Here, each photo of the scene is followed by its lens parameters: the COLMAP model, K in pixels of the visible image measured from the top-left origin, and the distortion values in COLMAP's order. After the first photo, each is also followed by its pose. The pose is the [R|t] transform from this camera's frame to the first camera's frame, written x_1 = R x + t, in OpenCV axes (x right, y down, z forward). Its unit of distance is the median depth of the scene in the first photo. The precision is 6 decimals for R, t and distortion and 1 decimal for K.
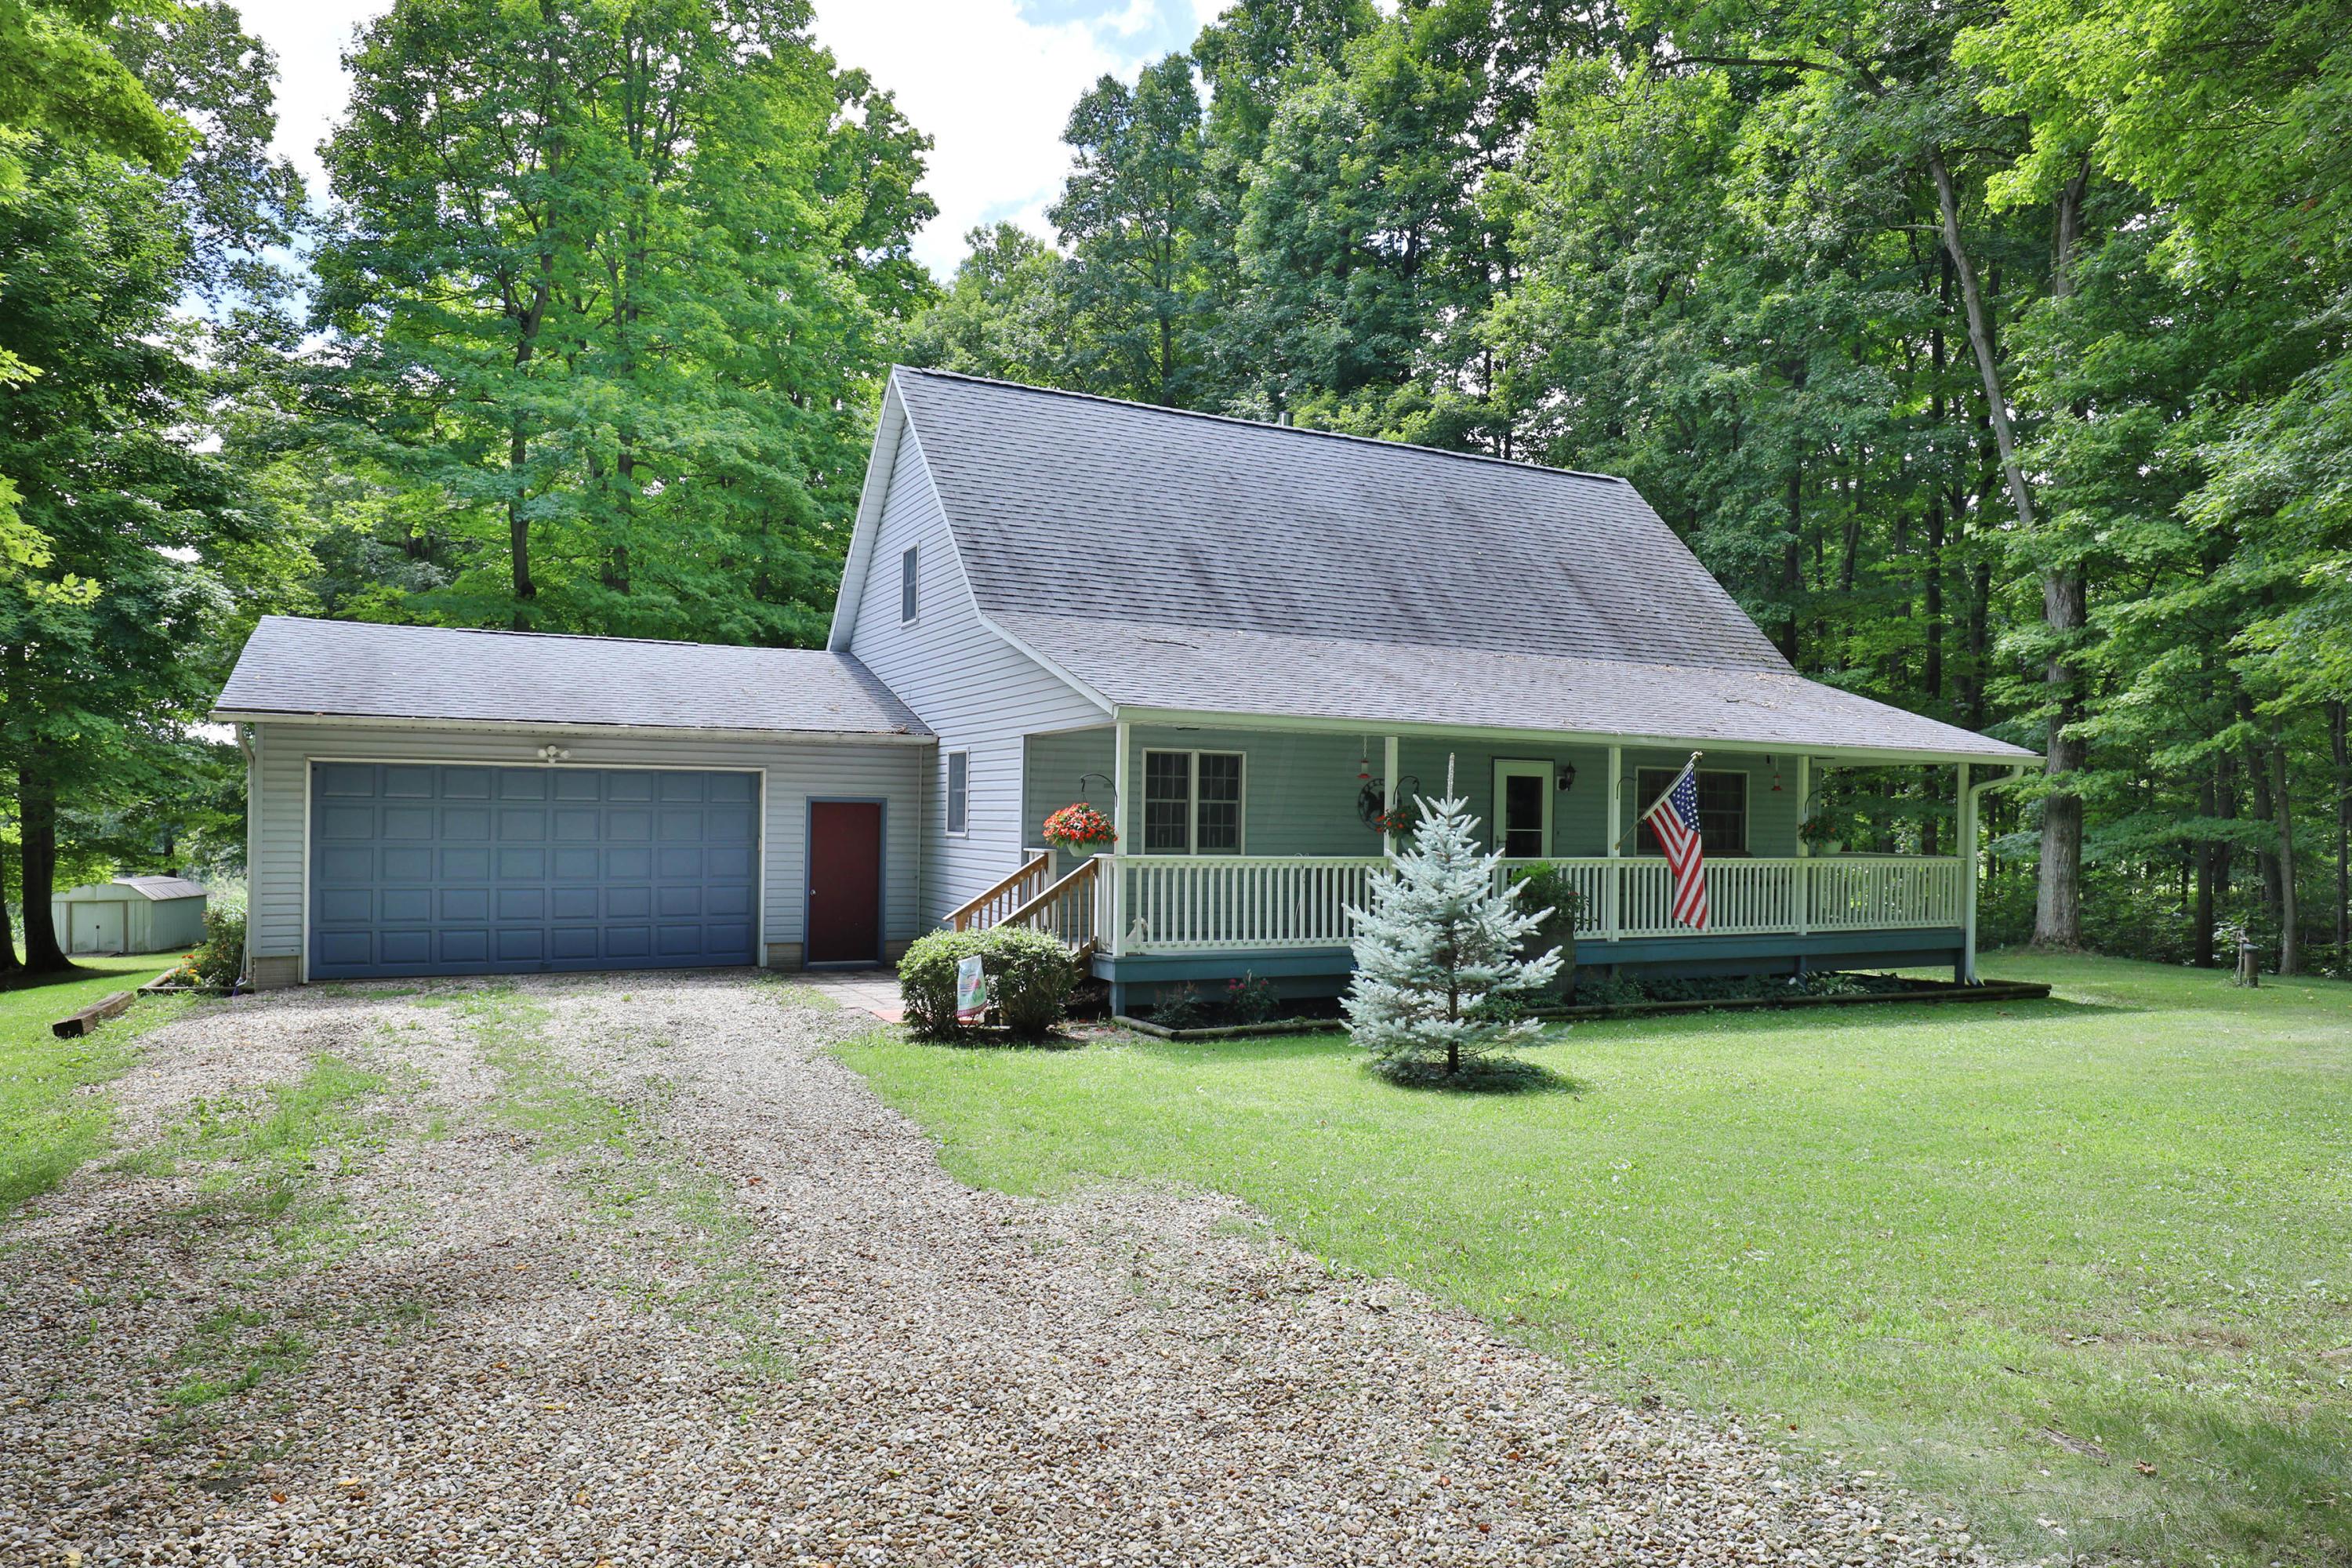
lens RADIAL K [[1450.0, 0, 1174.5], [0, 1450.0, 786.0], [0, 0, 1]] dist [0.006555, 0.000340]
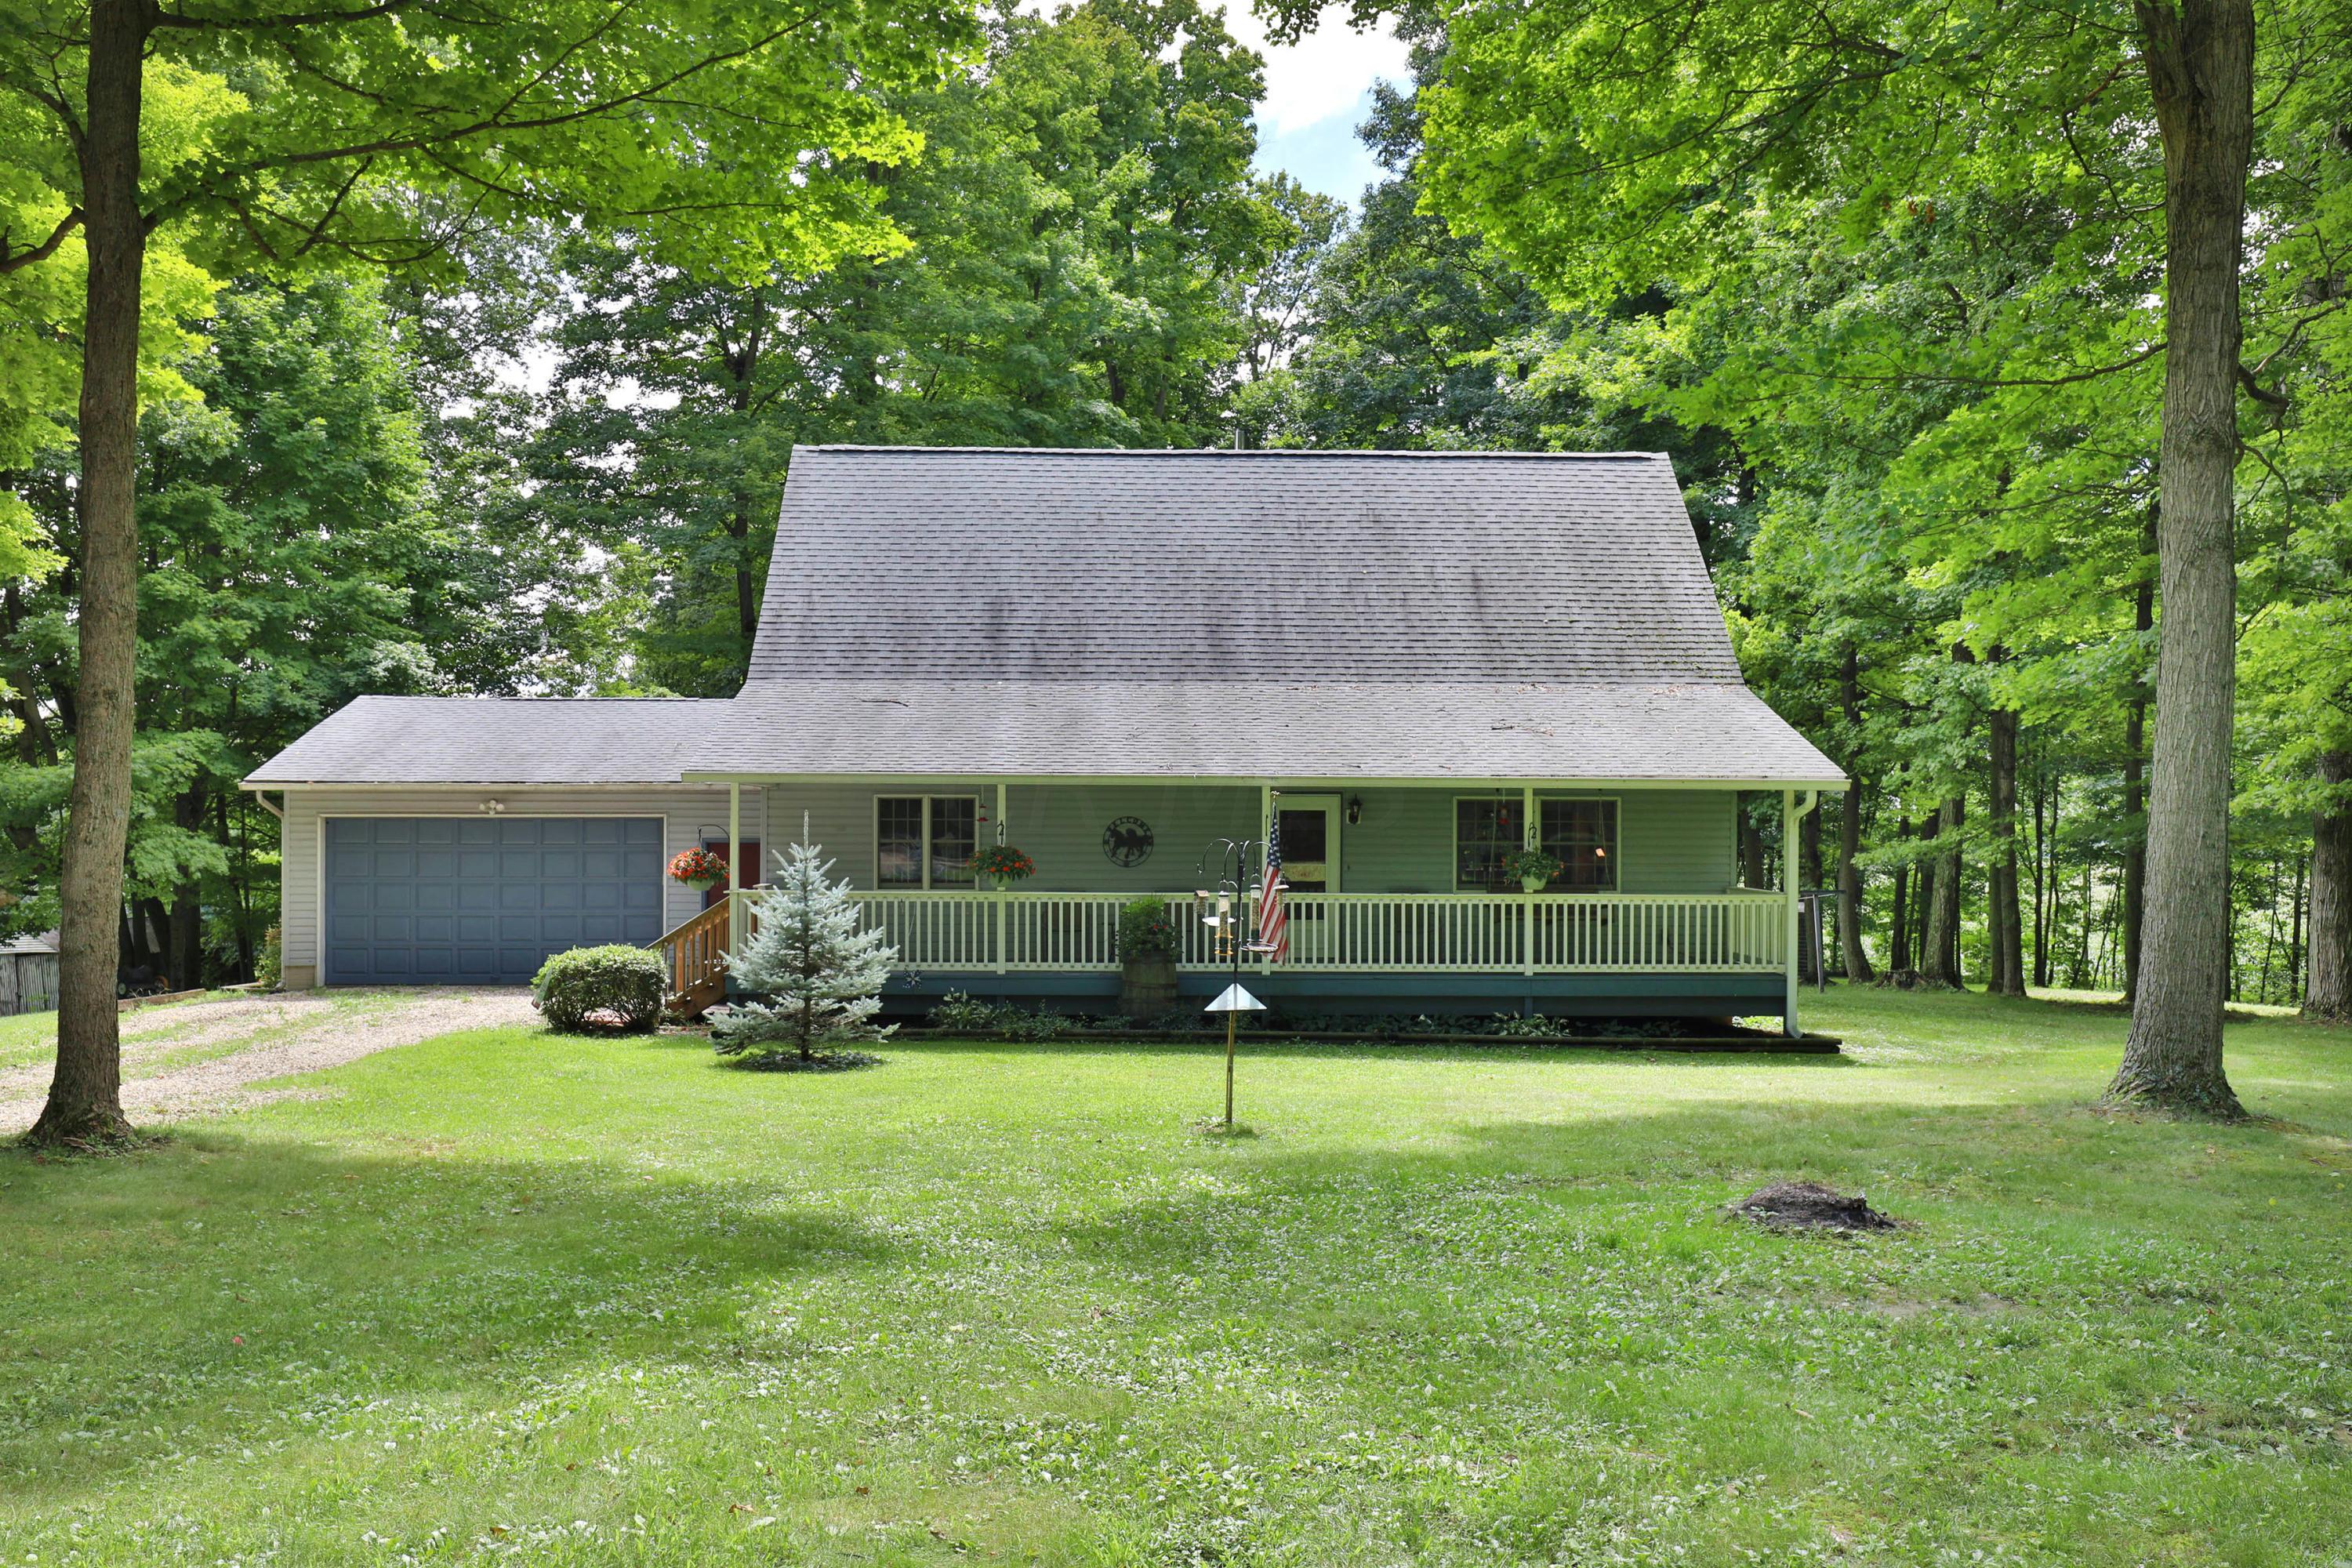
lens RADIAL K [[1956.2, 0, 1172.4], [0, 1956.2, 795.6], [0, 0, 1]] dist [0.085315, 0.004721]
pose [[0.911219, -0.018904, -0.411487, 0.764286], [0.019340, 0.999808, -0.003104, -0.015081], [0.411467, -0.005129, 0.911410, -0.277027]]
